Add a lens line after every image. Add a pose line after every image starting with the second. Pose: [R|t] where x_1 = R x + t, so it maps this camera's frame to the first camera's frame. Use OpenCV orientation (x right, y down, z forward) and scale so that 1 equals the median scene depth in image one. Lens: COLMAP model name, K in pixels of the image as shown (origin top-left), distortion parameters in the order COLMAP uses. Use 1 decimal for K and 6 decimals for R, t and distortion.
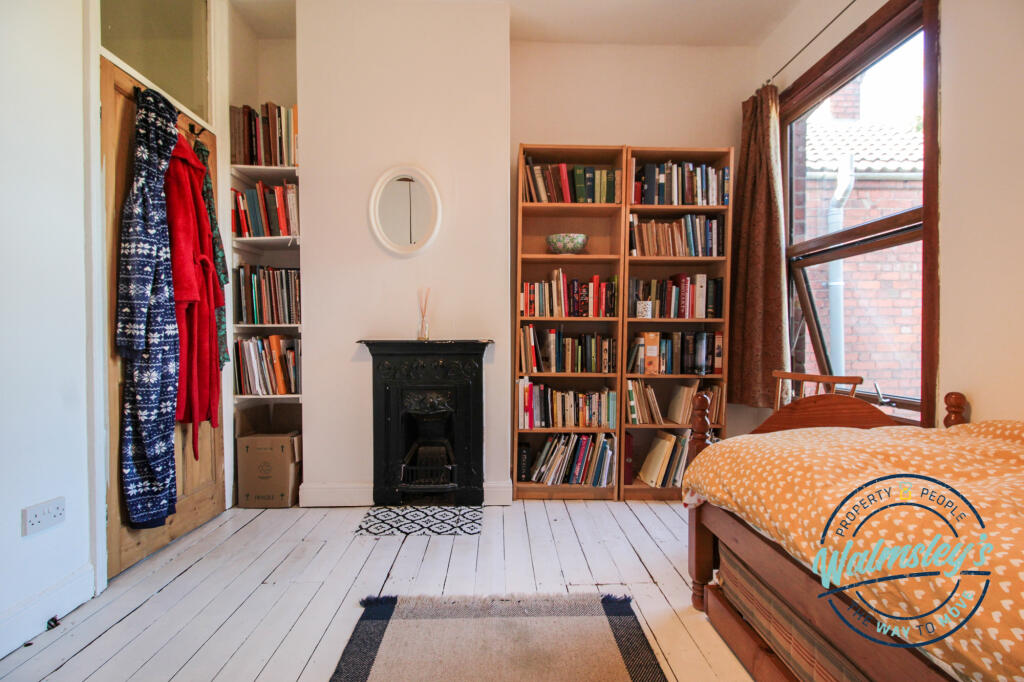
lens RADIAL K [[483.1, 0, 512.0], [0, 483.1, 341.0], [0, 0, 1]] dist [-0.018087, -0.000842]
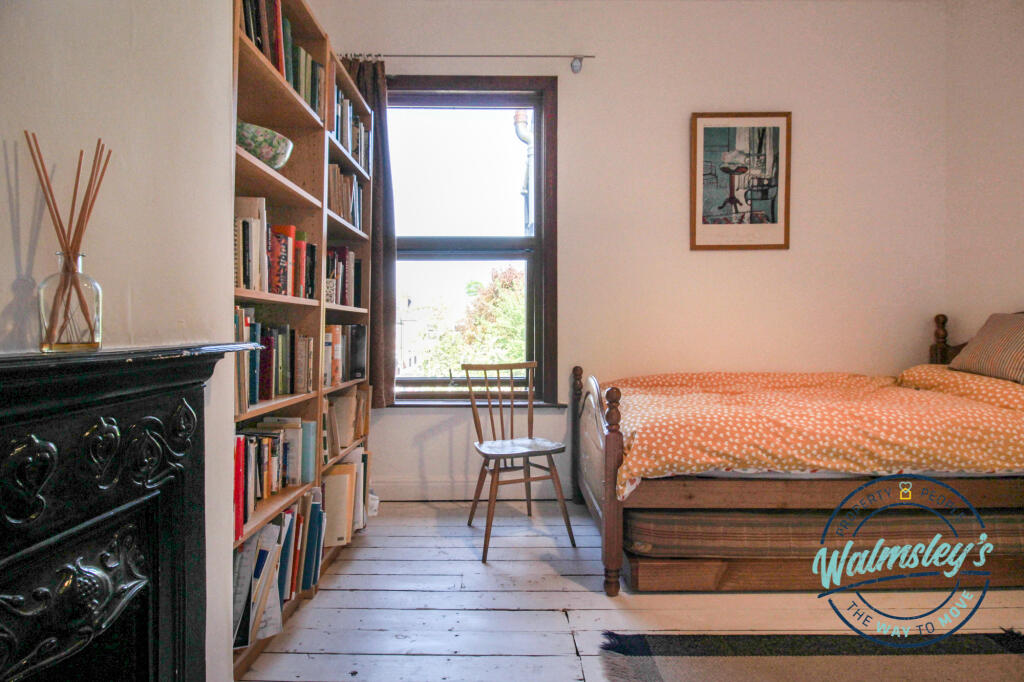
lens RADIAL K [[483.1, 0, 512.0], [0, 483.1, 341.0], [0, 0, 1]] dist [-0.018087, -0.000842]
pose [[0.024586, -0.019756, 0.999502, -0.554985], [0.013590, 0.999719, 0.019426, -0.010351], [-0.999605, 0.013106, 0.024848, 1.031975]]
